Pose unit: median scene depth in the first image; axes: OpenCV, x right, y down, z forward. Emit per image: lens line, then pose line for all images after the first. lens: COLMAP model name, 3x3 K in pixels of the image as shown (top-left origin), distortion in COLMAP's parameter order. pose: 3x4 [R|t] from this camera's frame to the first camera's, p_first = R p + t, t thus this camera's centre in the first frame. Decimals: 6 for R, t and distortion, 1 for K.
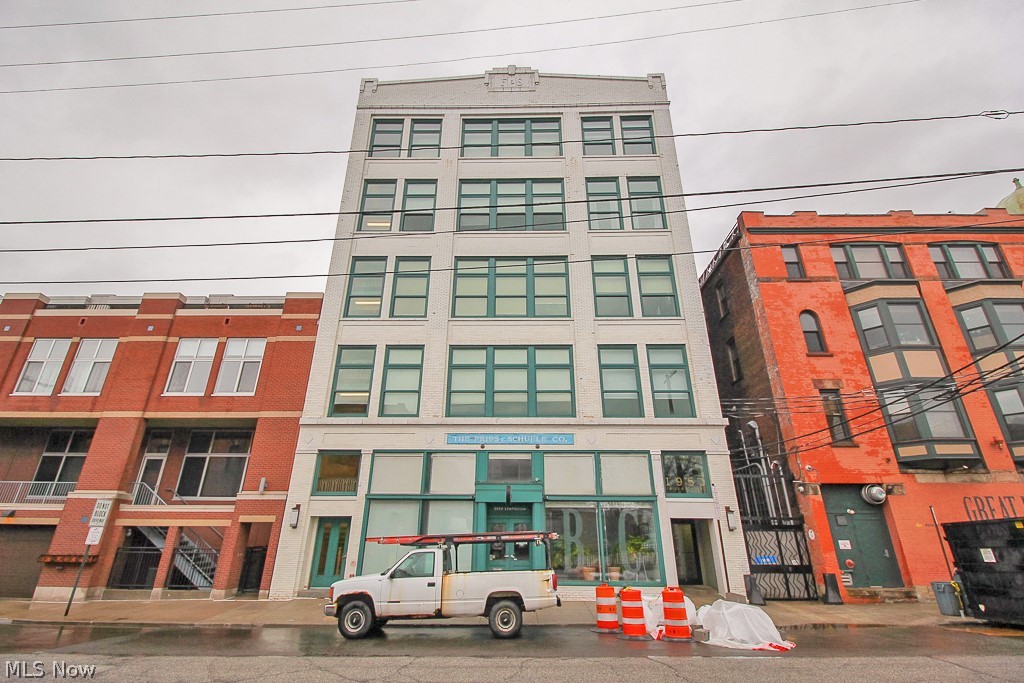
lens RADIAL K [[486.0, 0, 512.5], [0, 486.0, 337.8], [0, 0, 1]] dist [0.018173, -0.012558]
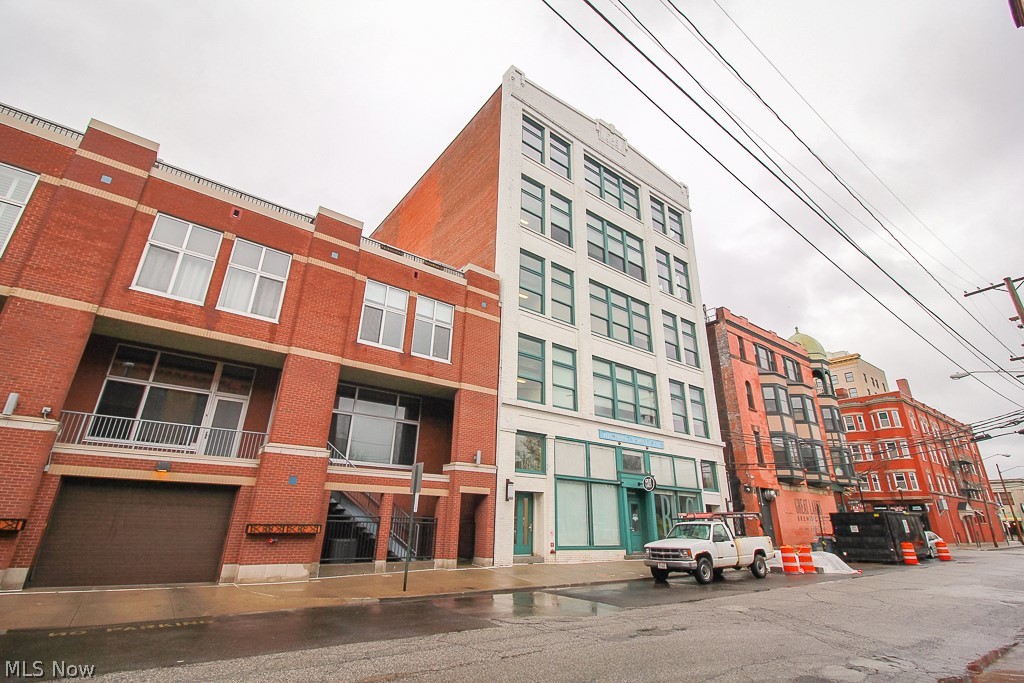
lens RADIAL K [[486.0, 0, 515.9], [0, 486.0, 336.3], [0, 0, 1]] dist [0.018173, -0.012558]
pose [[0.774156, 0.235516, 0.587550, -1.084351], [-0.257500, 0.965106, -0.047576, 0.082900], [-0.578253, -0.114463, 0.807788, 0.160352]]
